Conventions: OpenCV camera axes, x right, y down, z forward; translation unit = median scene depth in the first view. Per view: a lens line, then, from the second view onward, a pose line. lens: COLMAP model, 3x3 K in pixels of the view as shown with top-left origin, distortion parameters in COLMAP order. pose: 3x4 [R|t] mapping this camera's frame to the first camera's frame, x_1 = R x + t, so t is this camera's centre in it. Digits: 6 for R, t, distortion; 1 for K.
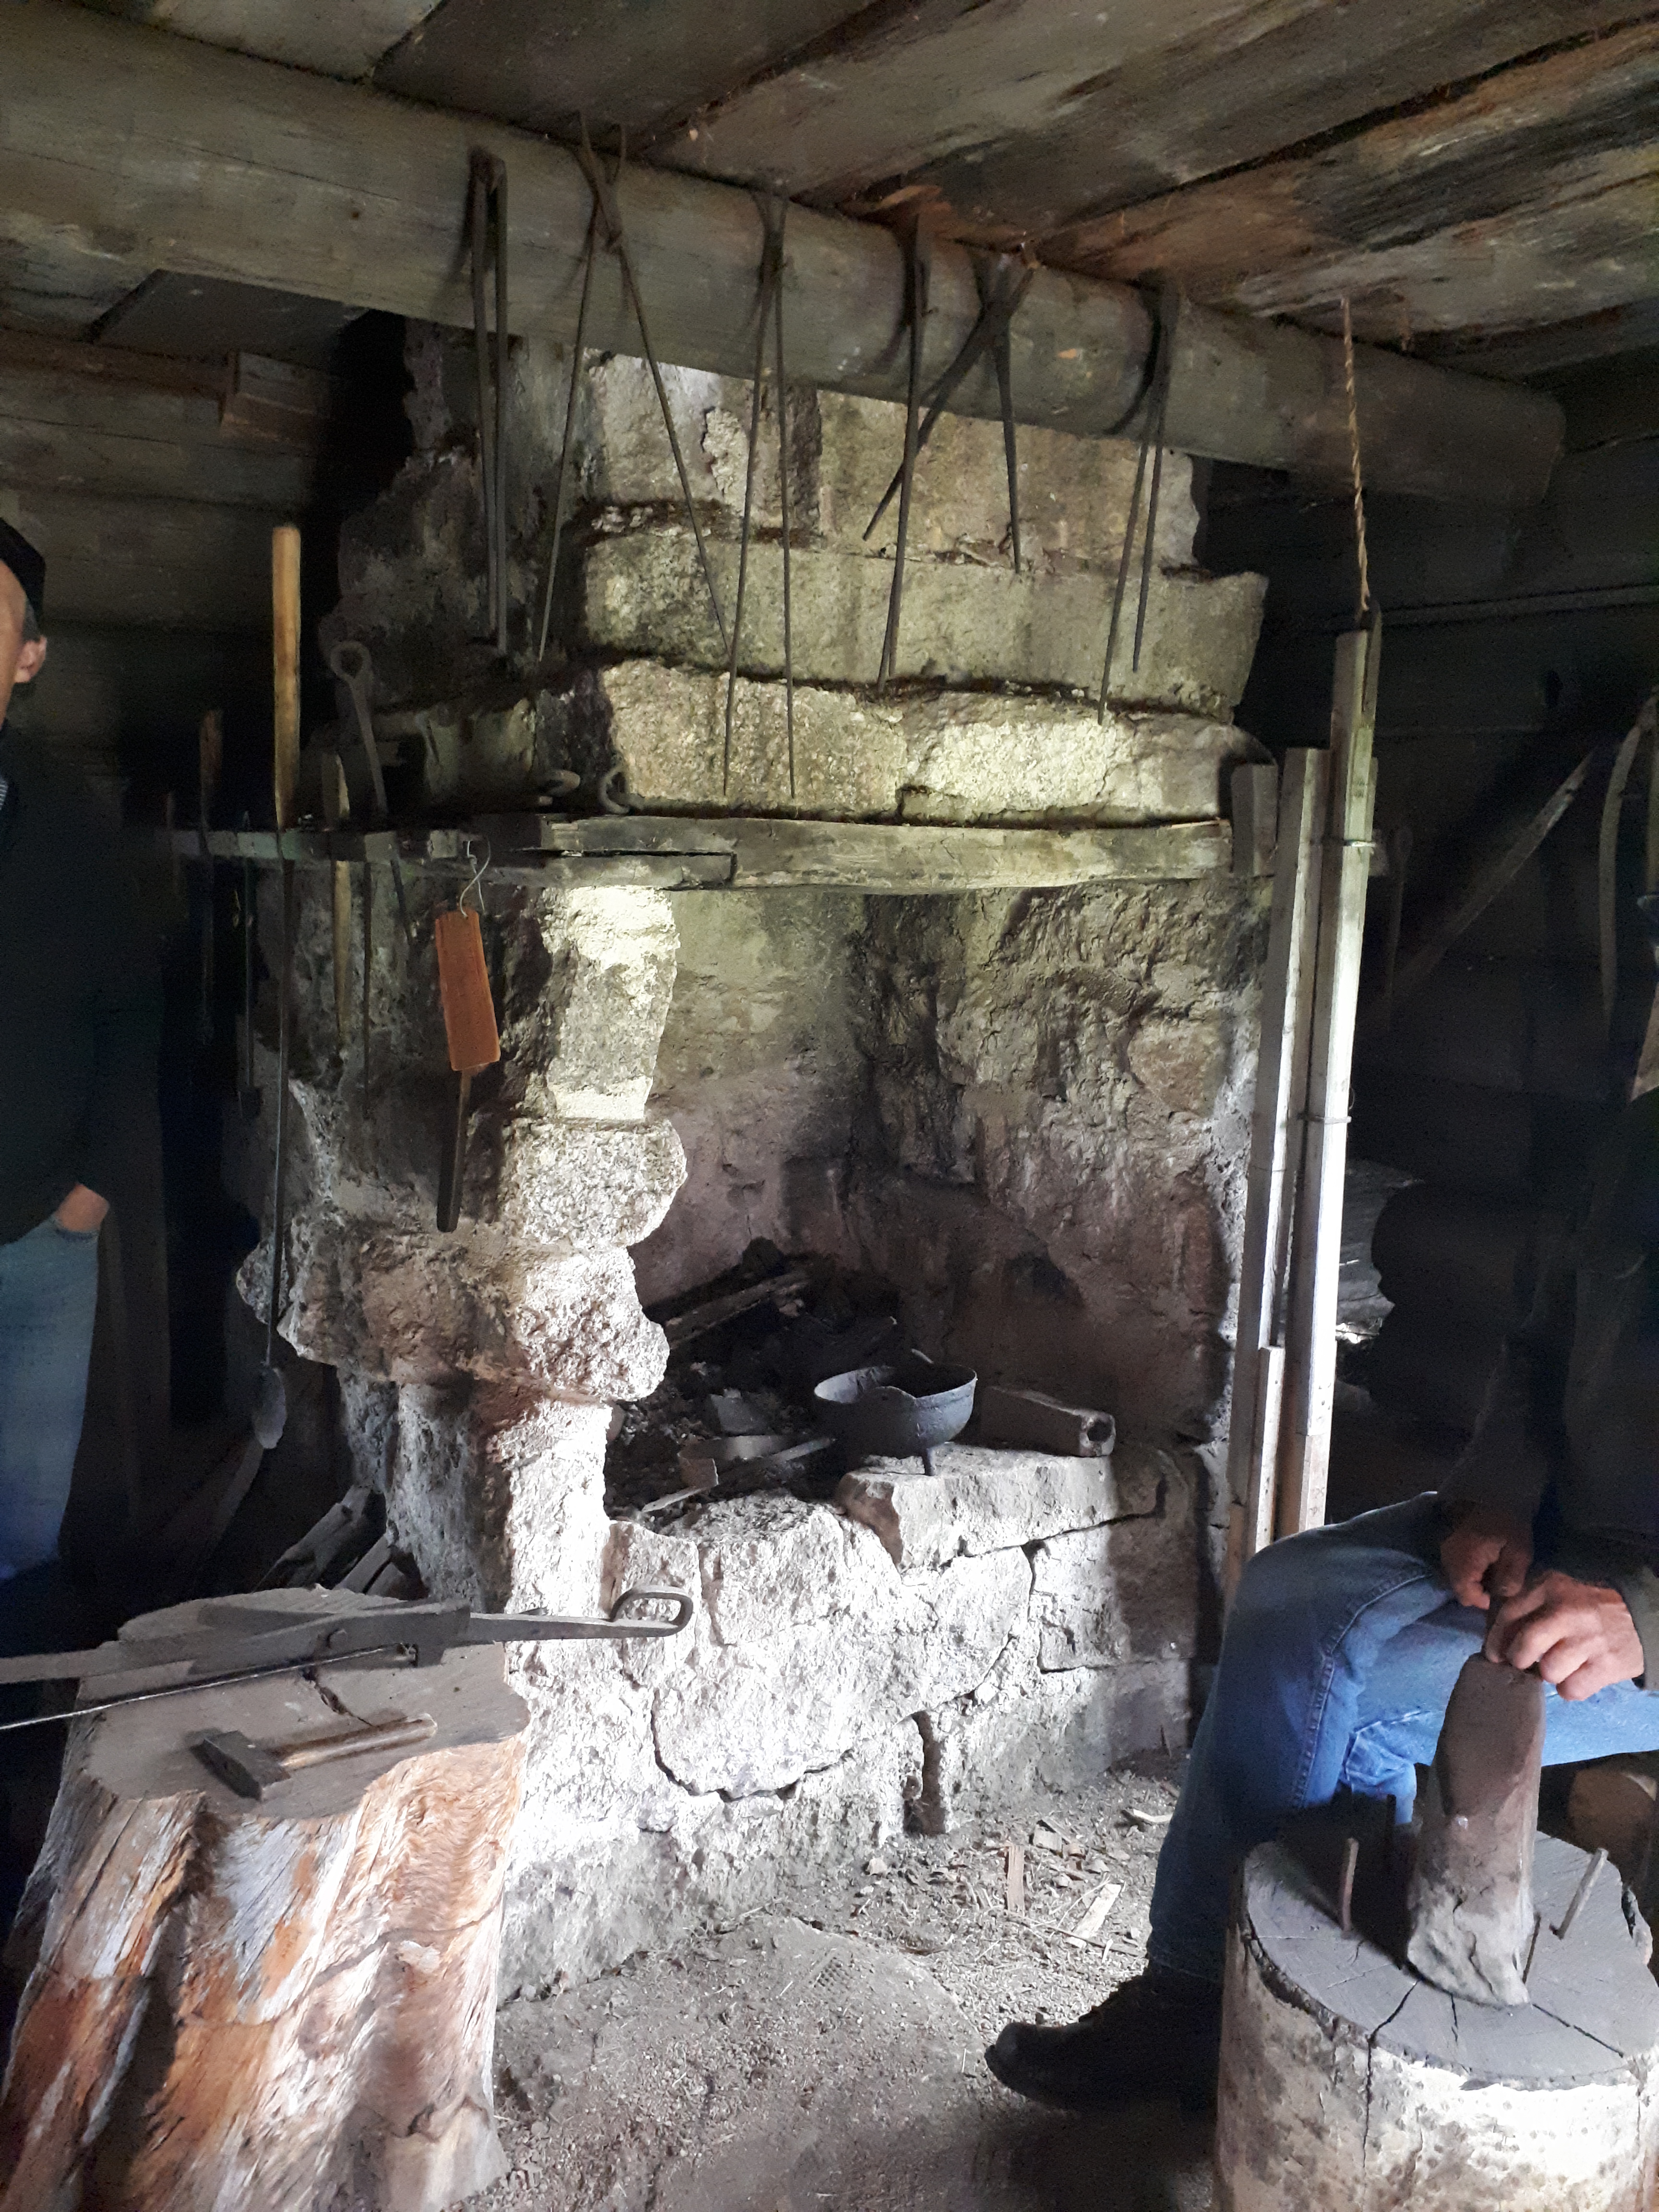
lens RADIAL K [[1752.7, 0, 819.1], [0, 1752.7, 1100.4], [0, 0, 1]] dist [0.028570, -0.025087]
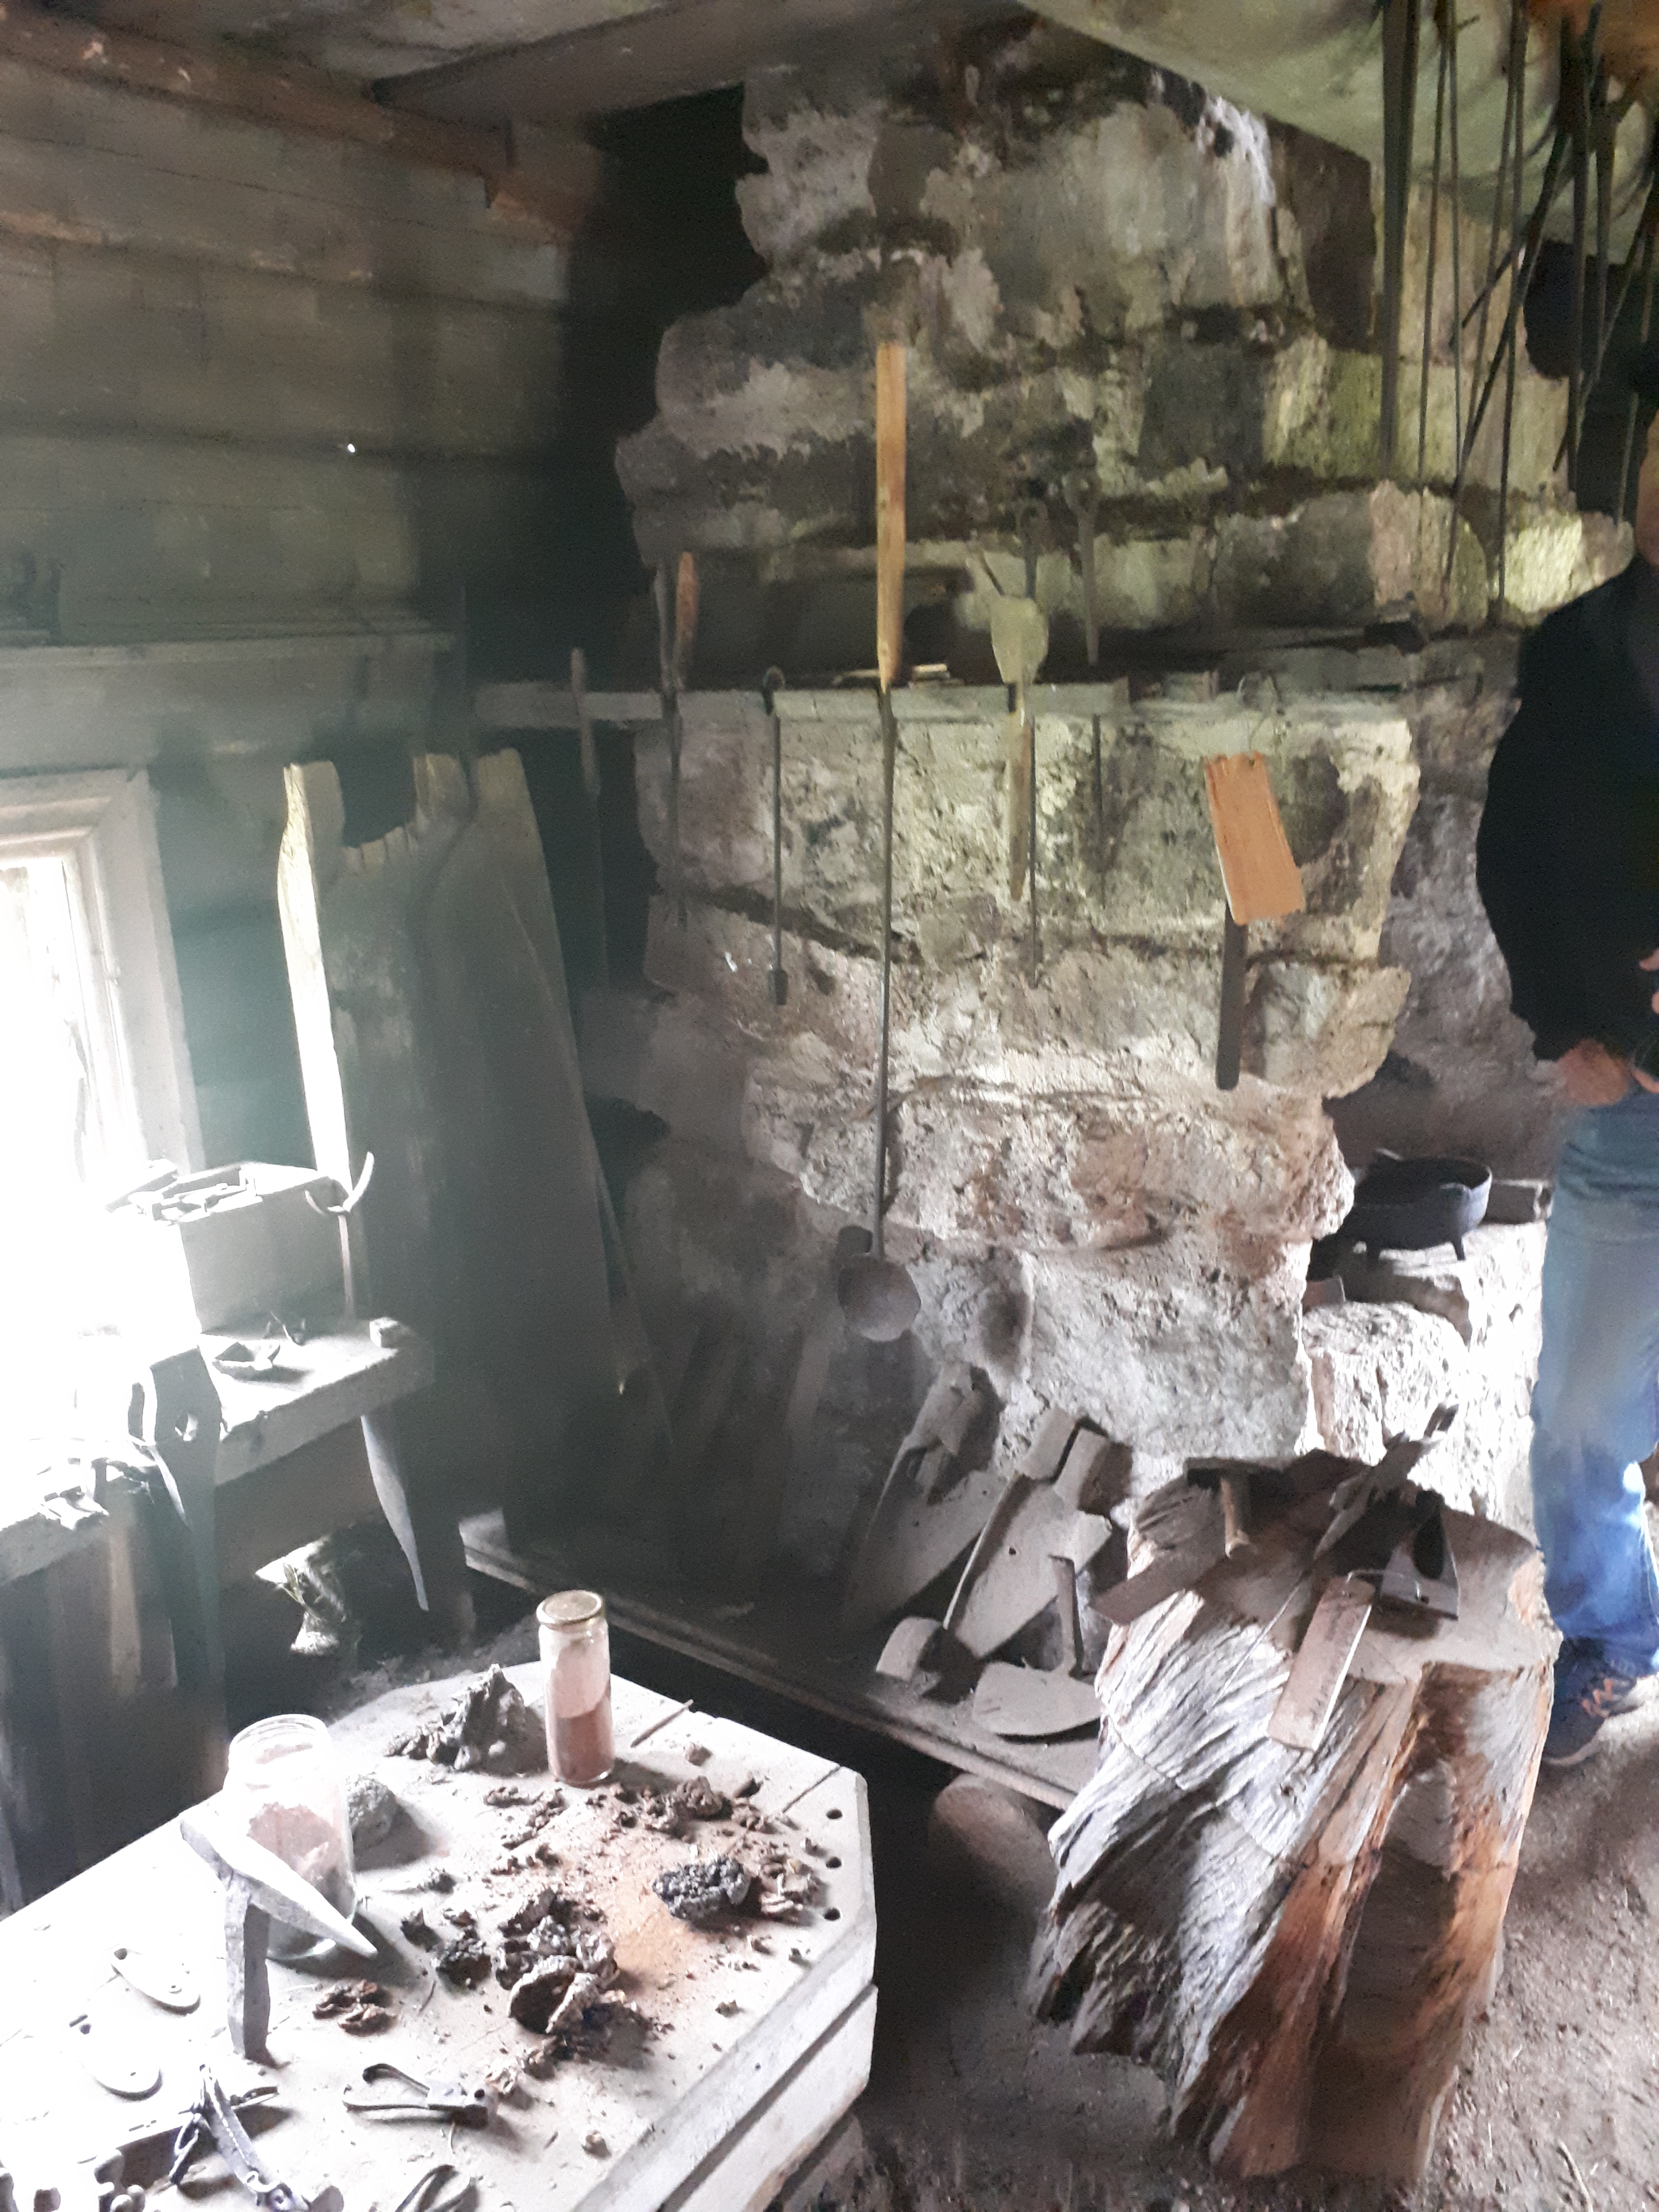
lens RADIAL K [[1752.7, 0, 783.0], [0, 1752.7, 1096.7], [0, 0, 1]] dist [0.028570, -0.025087]
pose [[0.949400, -0.132886, 0.284571, -0.613829], [0.101100, 0.987159, 0.123678, -0.056597], [-0.297352, -0.088650, 0.950643, 0.119498]]
